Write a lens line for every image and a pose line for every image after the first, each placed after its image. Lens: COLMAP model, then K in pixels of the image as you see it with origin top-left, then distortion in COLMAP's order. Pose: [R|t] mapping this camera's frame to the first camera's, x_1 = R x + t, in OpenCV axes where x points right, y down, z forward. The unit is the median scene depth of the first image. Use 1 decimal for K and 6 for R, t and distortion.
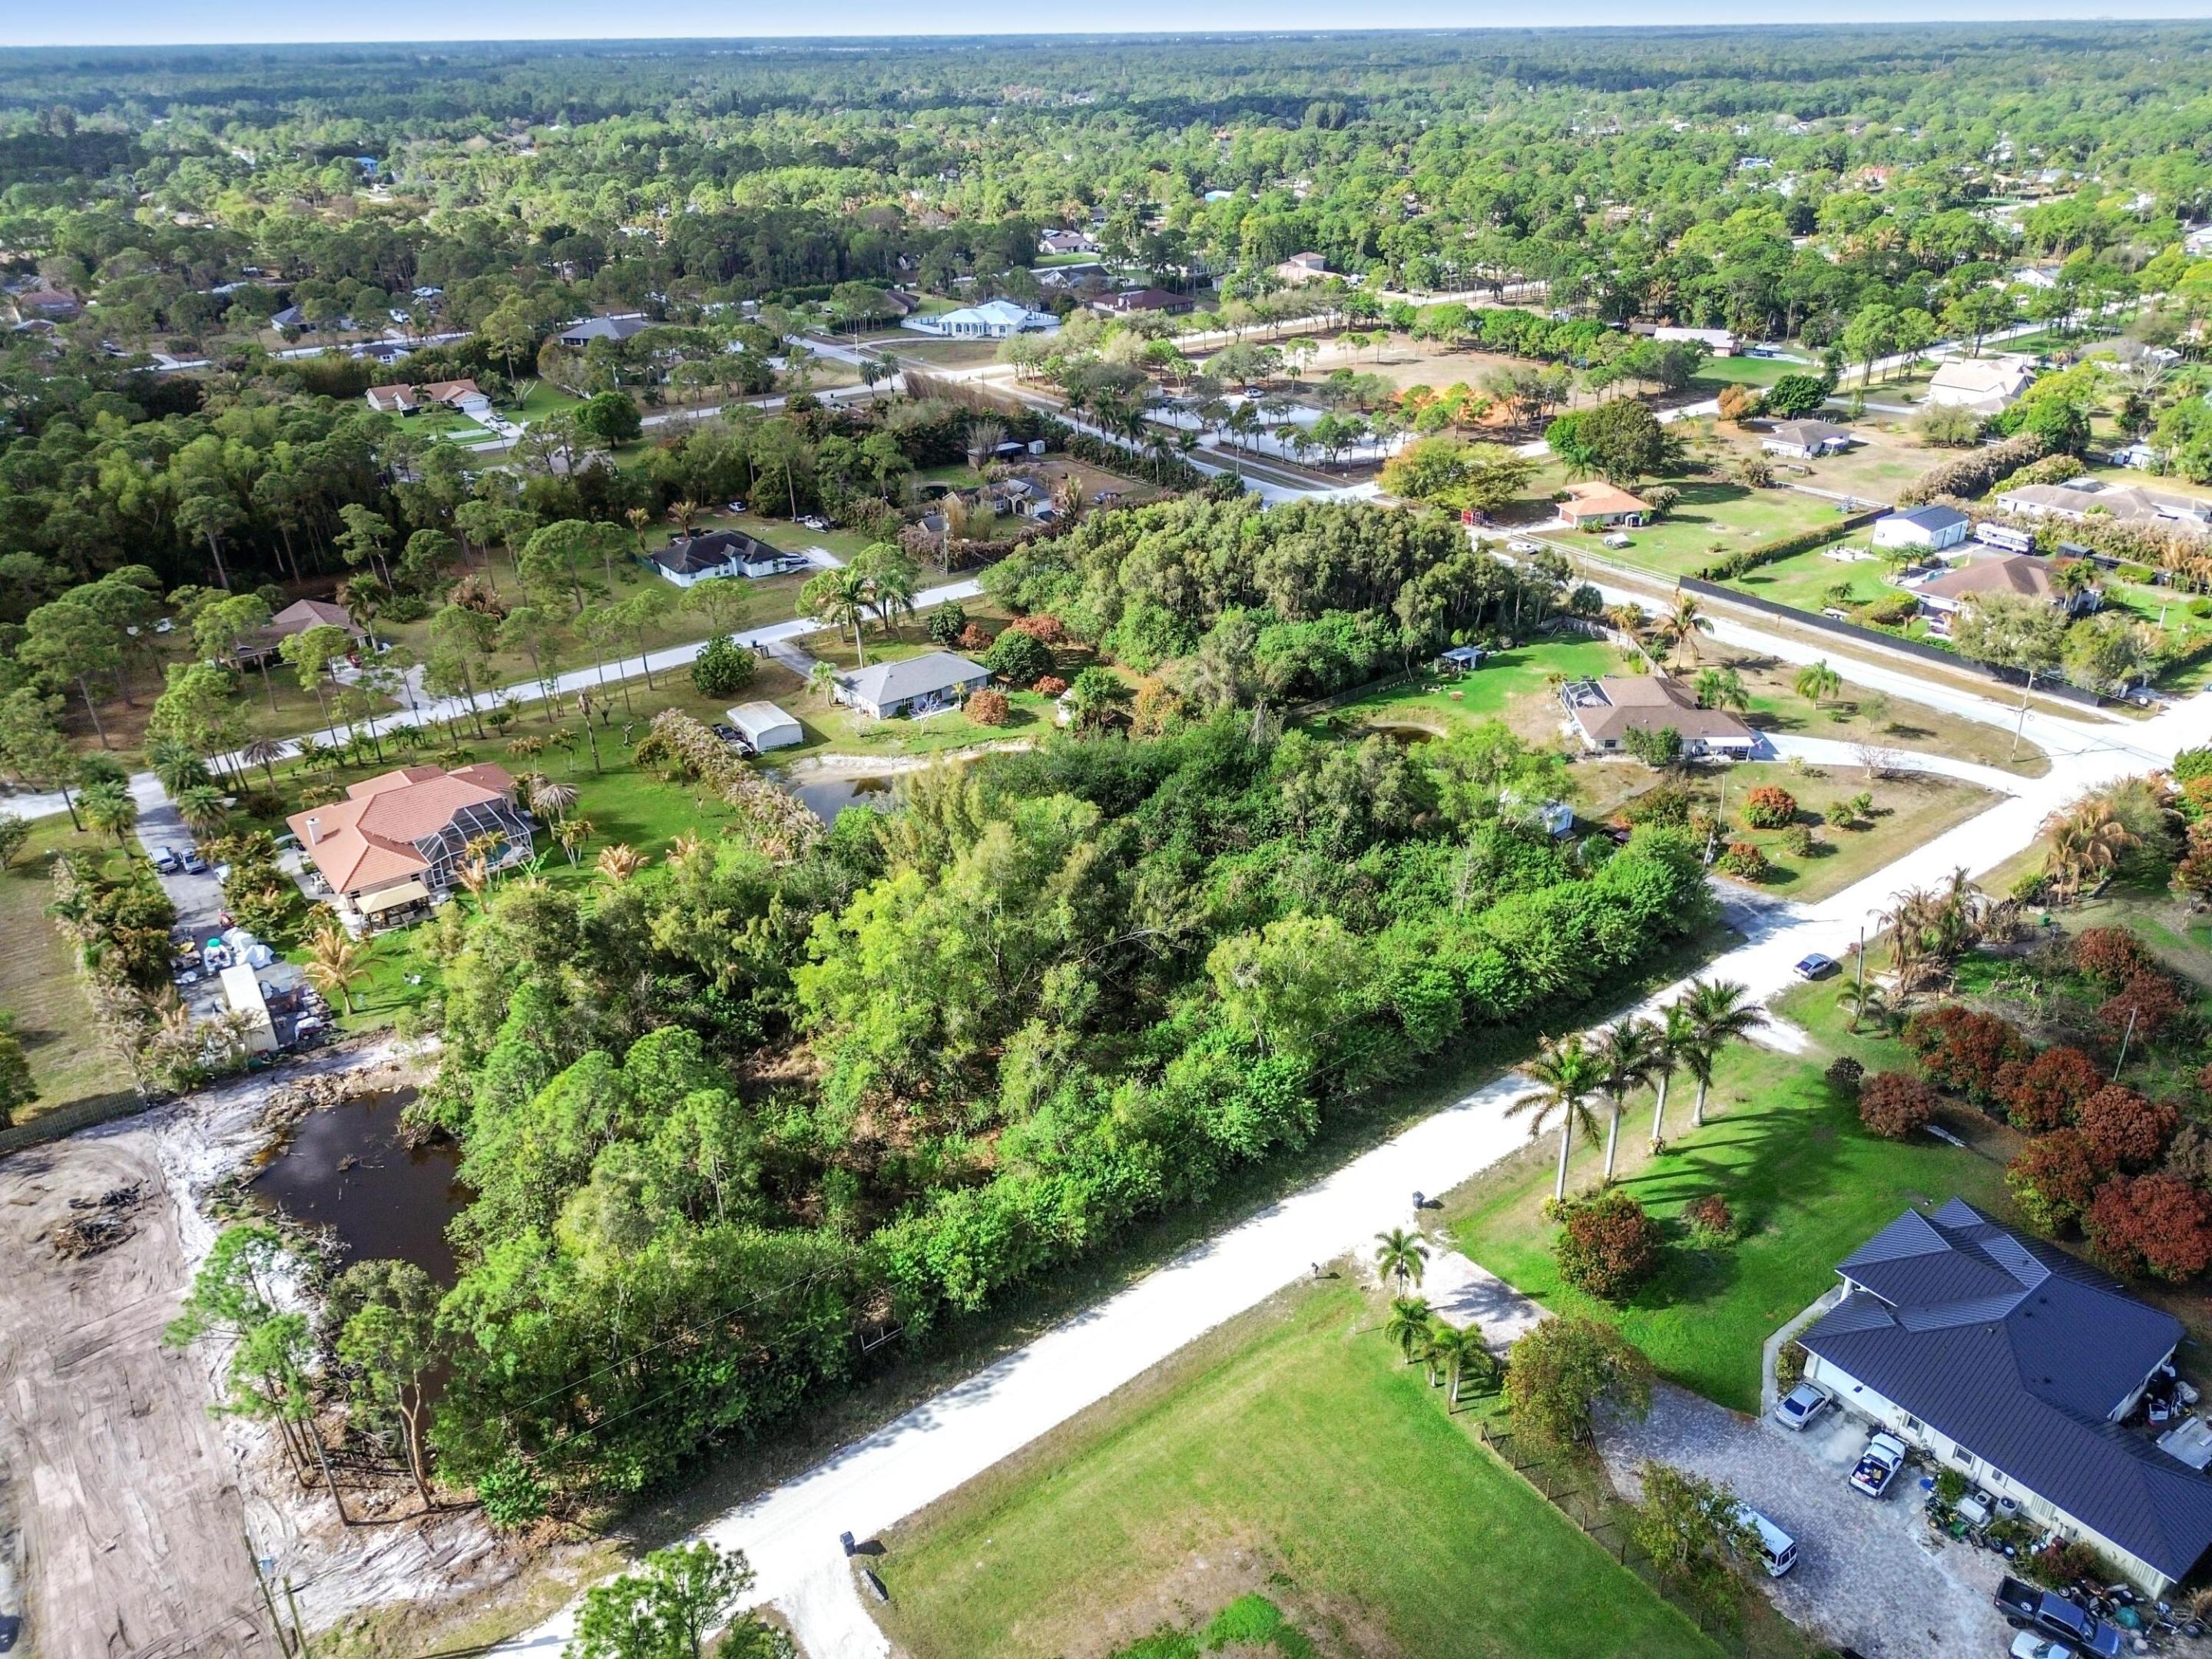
lens RADIAL K [[1573.1, 0, 1099.8], [0, 1573.1, 826.7], [0, 0, 1]] dist [0.067994, -0.083749]
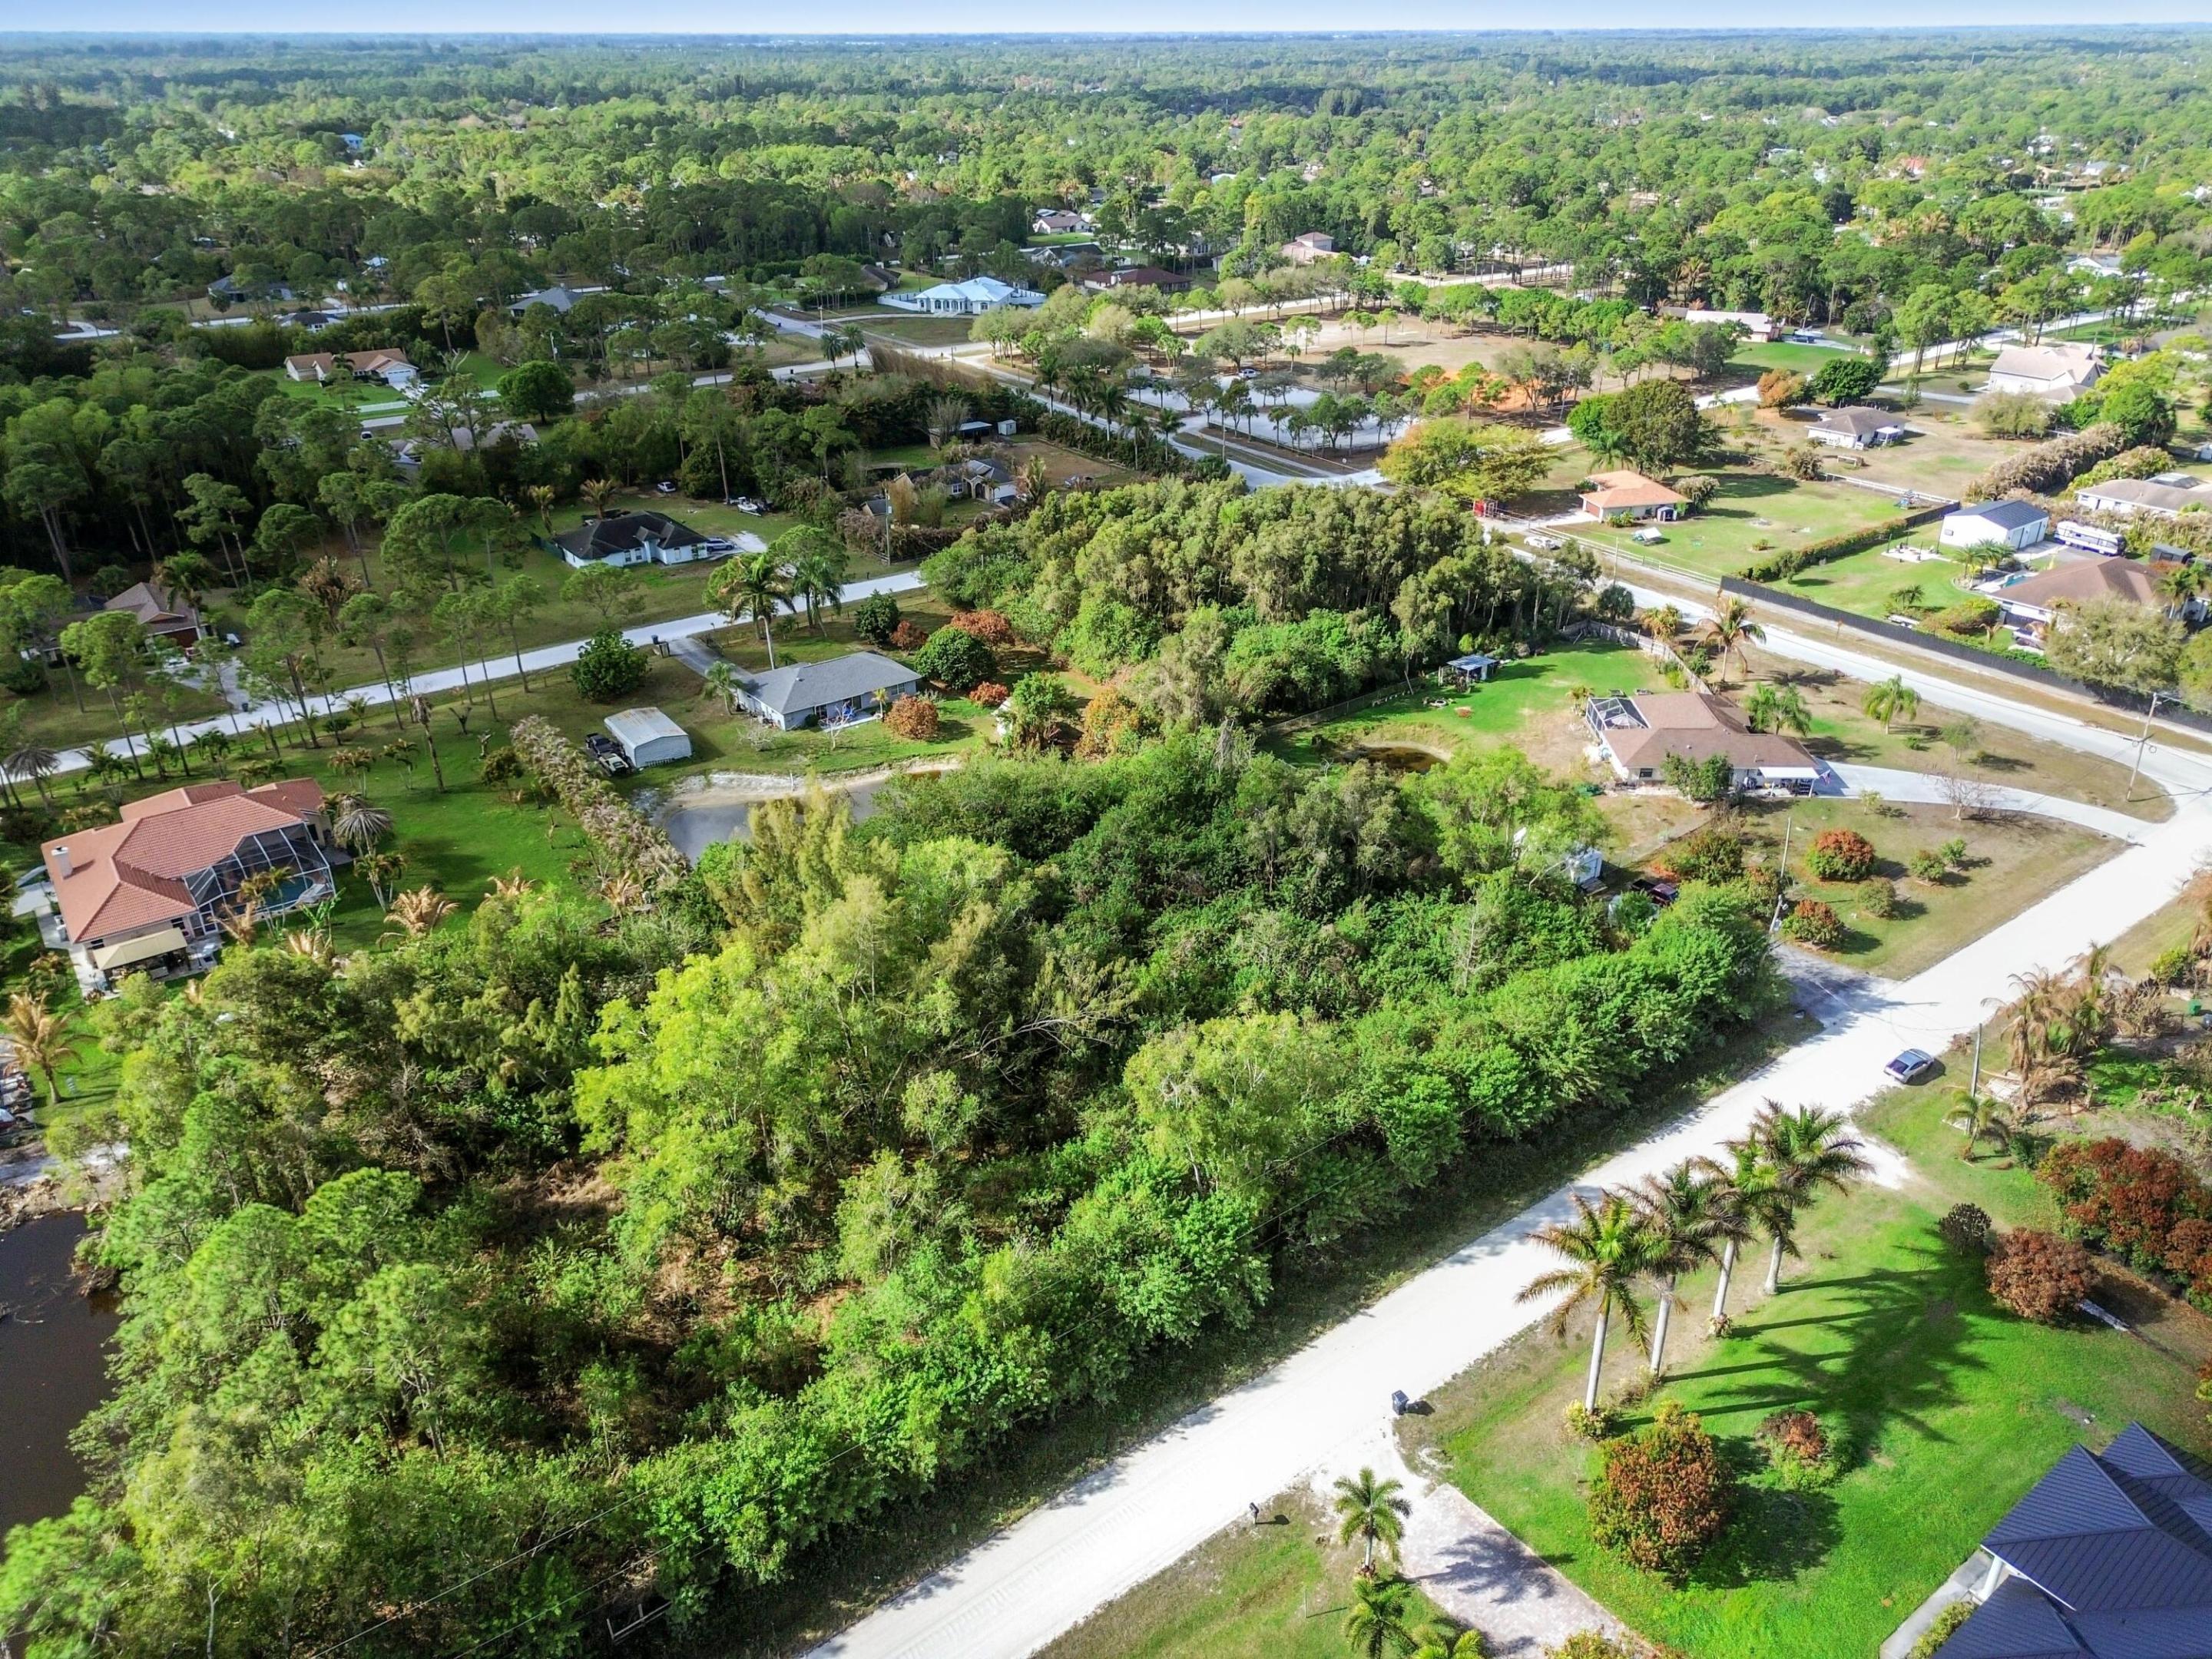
lens RADIAL K [[1566.1, 0, 1106.0], [0, 1566.1, 829.5], [0, 0, 1]] dist [0.058953, -0.060073]
pose [[0.999909, 0.013177, -0.002896, 0.034040], [-0.013171, 0.999911, 0.002283, -0.017807], [0.002925, -0.002245, 0.999993, 0.142696]]
